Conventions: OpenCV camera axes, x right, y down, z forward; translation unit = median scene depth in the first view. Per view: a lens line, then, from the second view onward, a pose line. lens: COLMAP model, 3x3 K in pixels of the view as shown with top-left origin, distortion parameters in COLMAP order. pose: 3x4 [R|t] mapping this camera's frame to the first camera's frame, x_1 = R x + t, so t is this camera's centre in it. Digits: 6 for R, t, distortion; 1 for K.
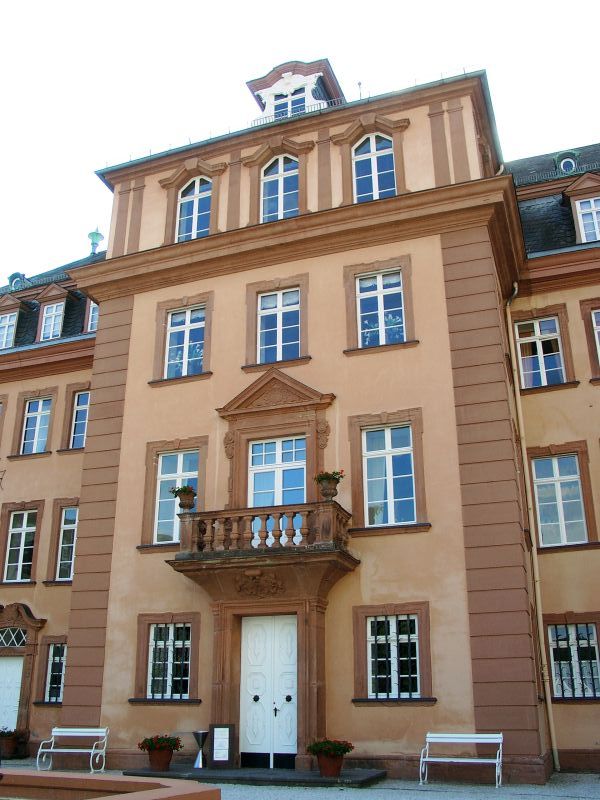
lens RADIAL K [[803.9, 0, 284.2], [0, 803.9, 404.2], [0, 0, 1]] dist [-0.106656, 0.000000]
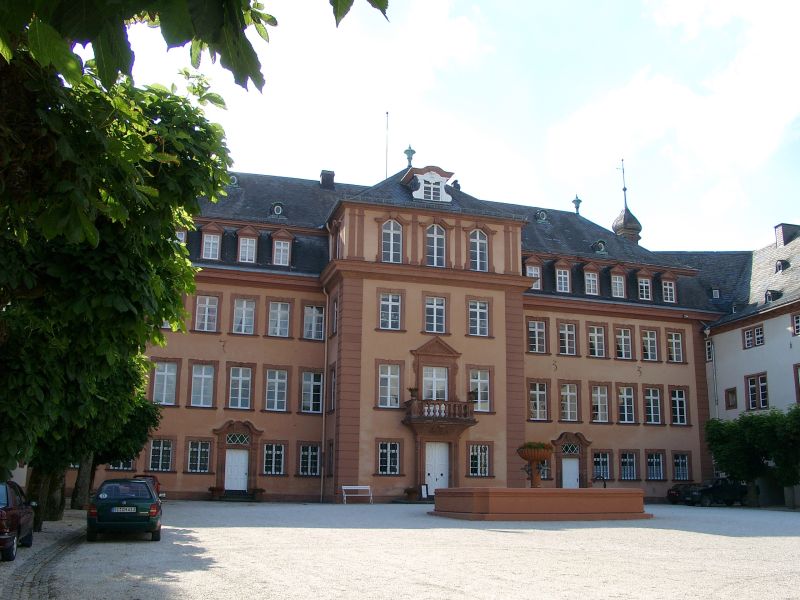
lens RADIAL K [[803.9, 0, 419.4], [0, 803.9, 311.8], [0, 0, 1]] dist [-0.106656, 0.000000]
pose [[0.784295, 0.140199, 0.604339, -1.310712], [-0.233882, 0.969073, 0.078713, -0.254177], [-0.574613, -0.203078, 0.792830, -0.706118]]
